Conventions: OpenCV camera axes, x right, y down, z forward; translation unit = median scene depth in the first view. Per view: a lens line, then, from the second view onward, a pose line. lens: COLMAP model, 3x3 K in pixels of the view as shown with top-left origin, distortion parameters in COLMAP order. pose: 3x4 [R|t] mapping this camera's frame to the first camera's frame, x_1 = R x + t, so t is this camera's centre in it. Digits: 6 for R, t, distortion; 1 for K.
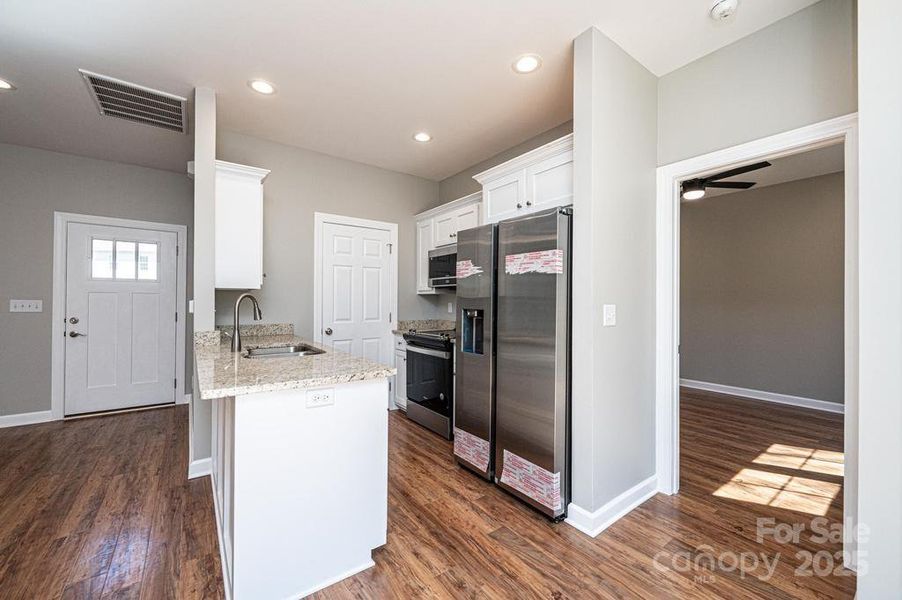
lens RADIAL K [[357.6, 0, 451.8], [0, 357.6, 300.6], [0, 0, 1]] dist [0.000224, -0.000498]
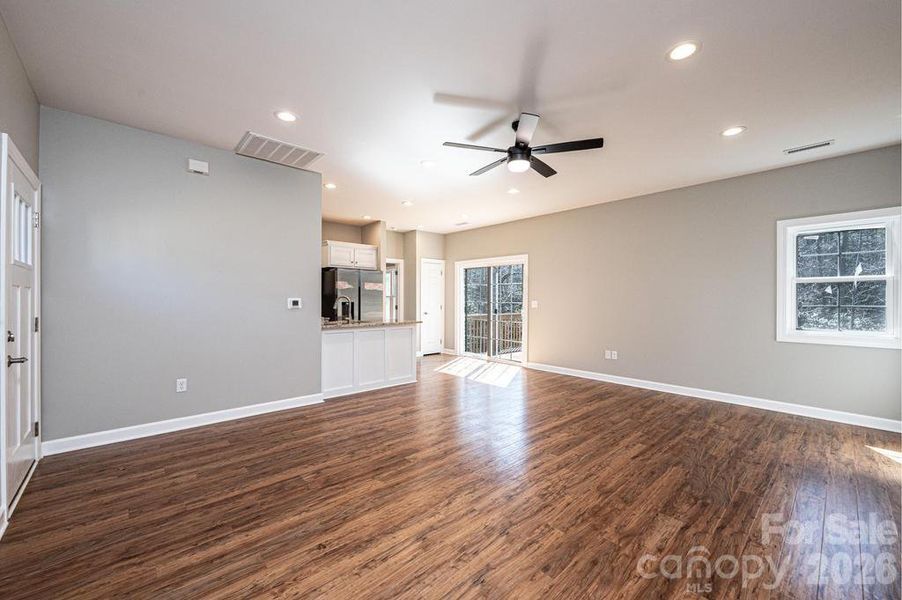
lens RADIAL K [[357.6, 0, 453.9], [0, 357.6, 299.2], [0, 0, 1]] dist [0.000224, -0.000498]
pose [[-0.112721, -0.006798, 0.993603, -1.939647], [-0.008403, 0.999947, 0.005888, -0.010858], [-0.993591, -0.007685, -0.112772, 0.441803]]
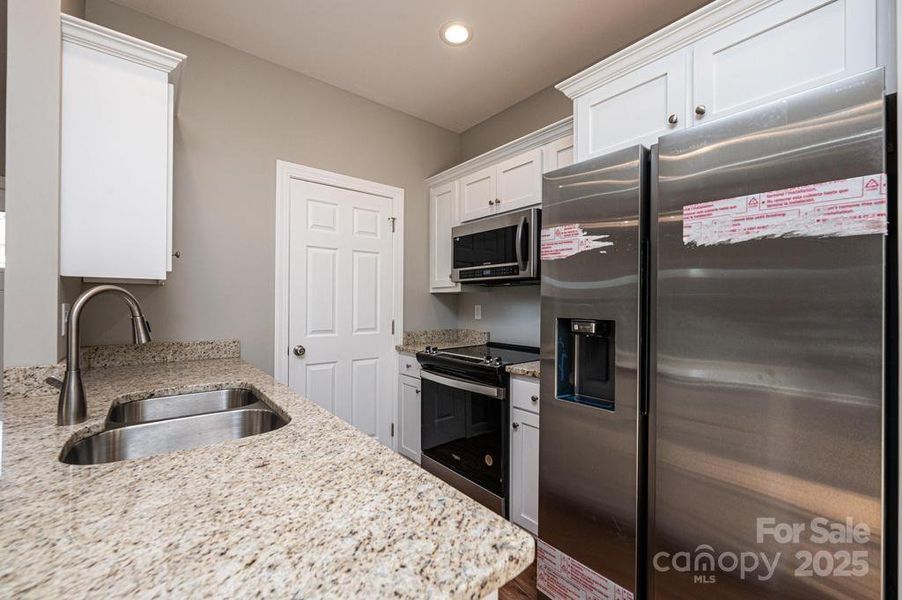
lens RADIAL K [[357.6, 0, 445.8], [0, 357.6, 301.6], [0, 0, 1]] dist [0.000224, -0.000498]
pose [[0.998640, 0.001043, 0.052135, -0.131672], [-0.001034, 0.999999, -0.000201, -0.000478], [-0.052135, 0.000146, 0.998640, 0.394164]]
